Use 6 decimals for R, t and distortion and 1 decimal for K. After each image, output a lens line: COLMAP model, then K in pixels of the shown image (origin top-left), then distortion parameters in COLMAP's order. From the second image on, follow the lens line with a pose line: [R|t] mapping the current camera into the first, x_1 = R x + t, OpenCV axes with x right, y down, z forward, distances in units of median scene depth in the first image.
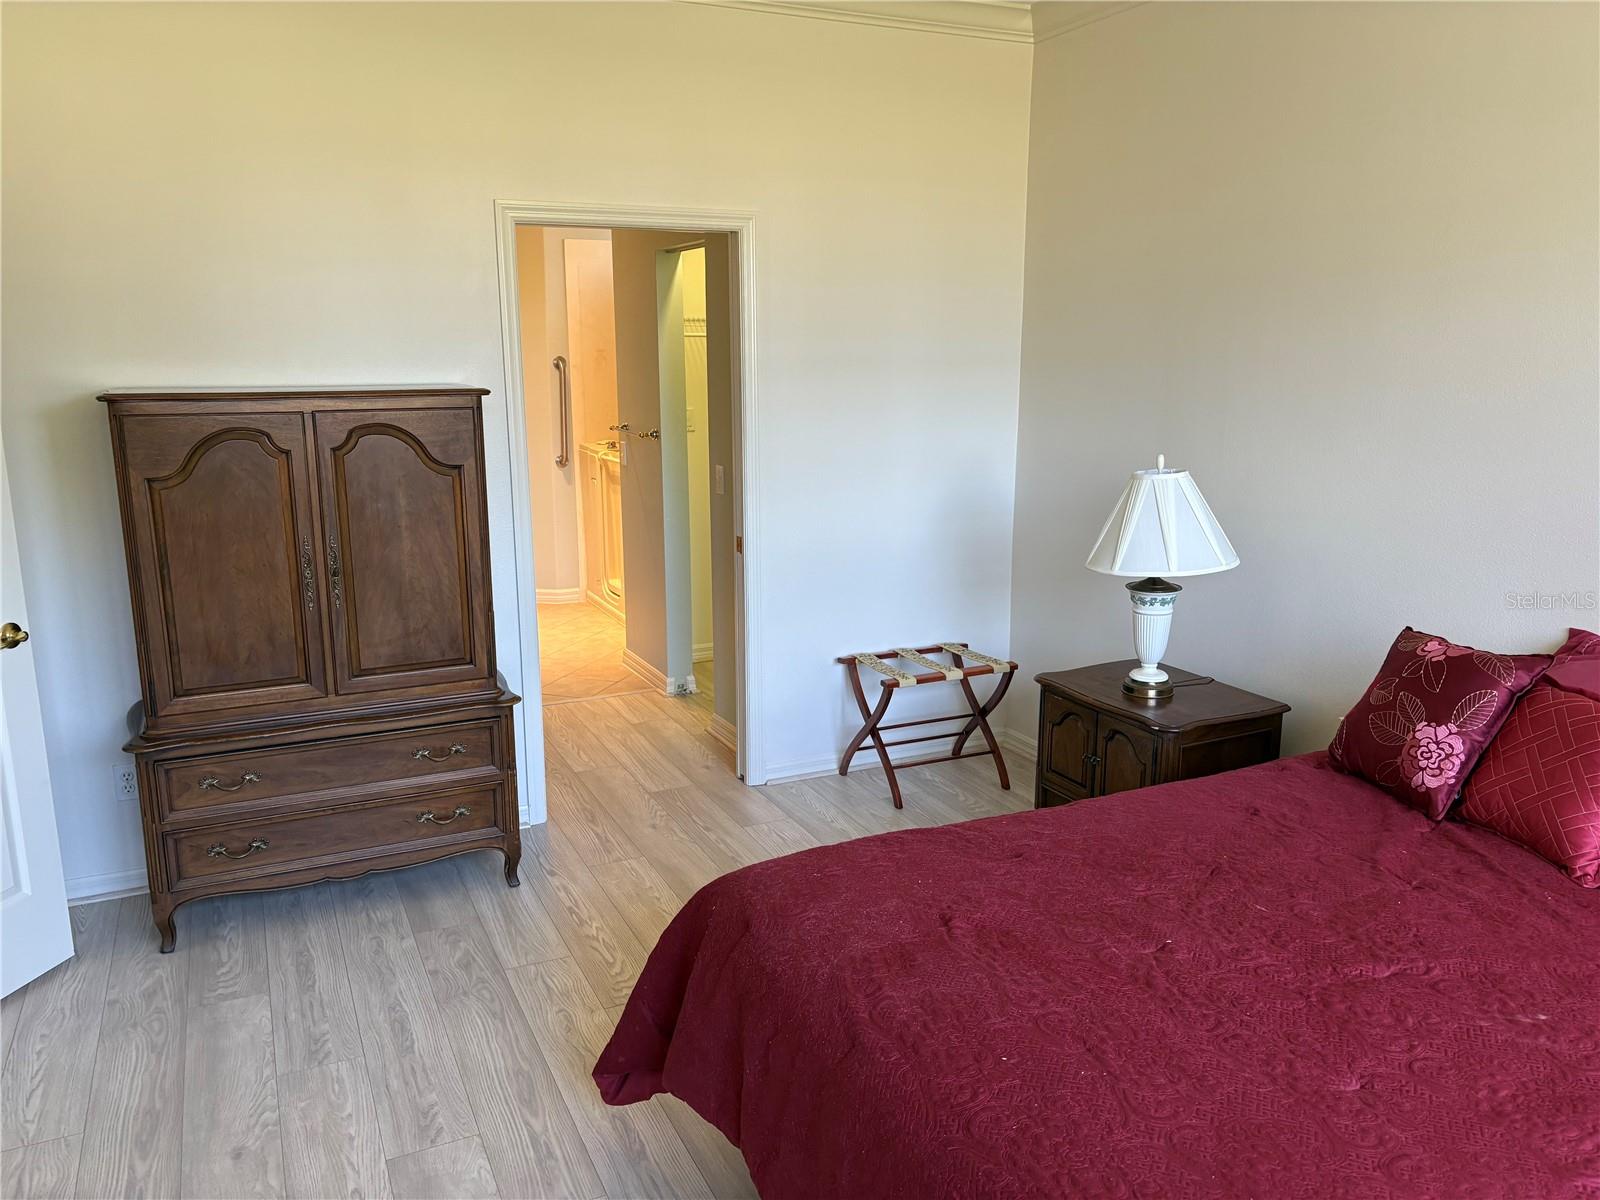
lens RADIAL K [[1215.4, 0, 800.0], [0, 1215.4, 600.0], [0, 0, 1]] dist [0.050117, 0.008500]
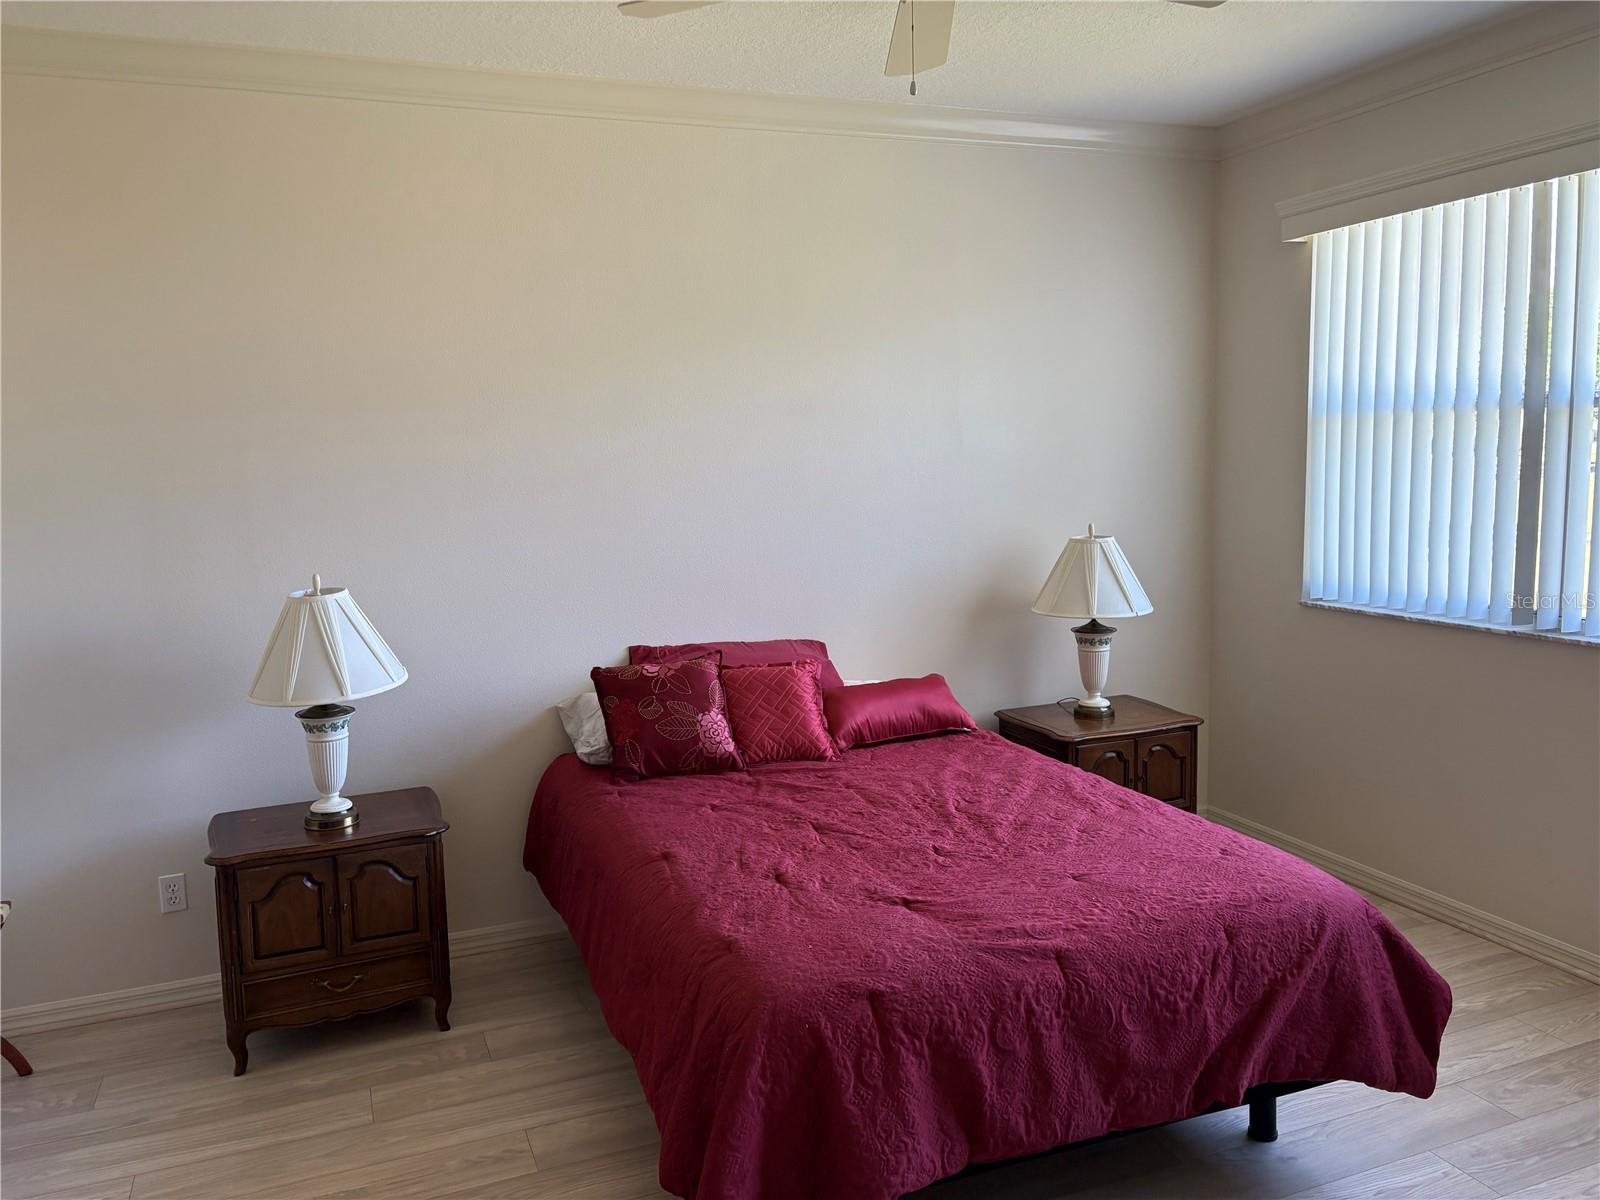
lens RADIAL K [[1215.4, 0, 800.0], [0, 1215.4, 600.0], [0, 0, 1]] dist [0.050117, 0.008500]
pose [[0.077451, -0.110096, 0.990899, -0.639490], [0.245812, 0.965311, 0.088040, -0.092234], [-0.966218, 0.236756, 0.101827, 0.513034]]
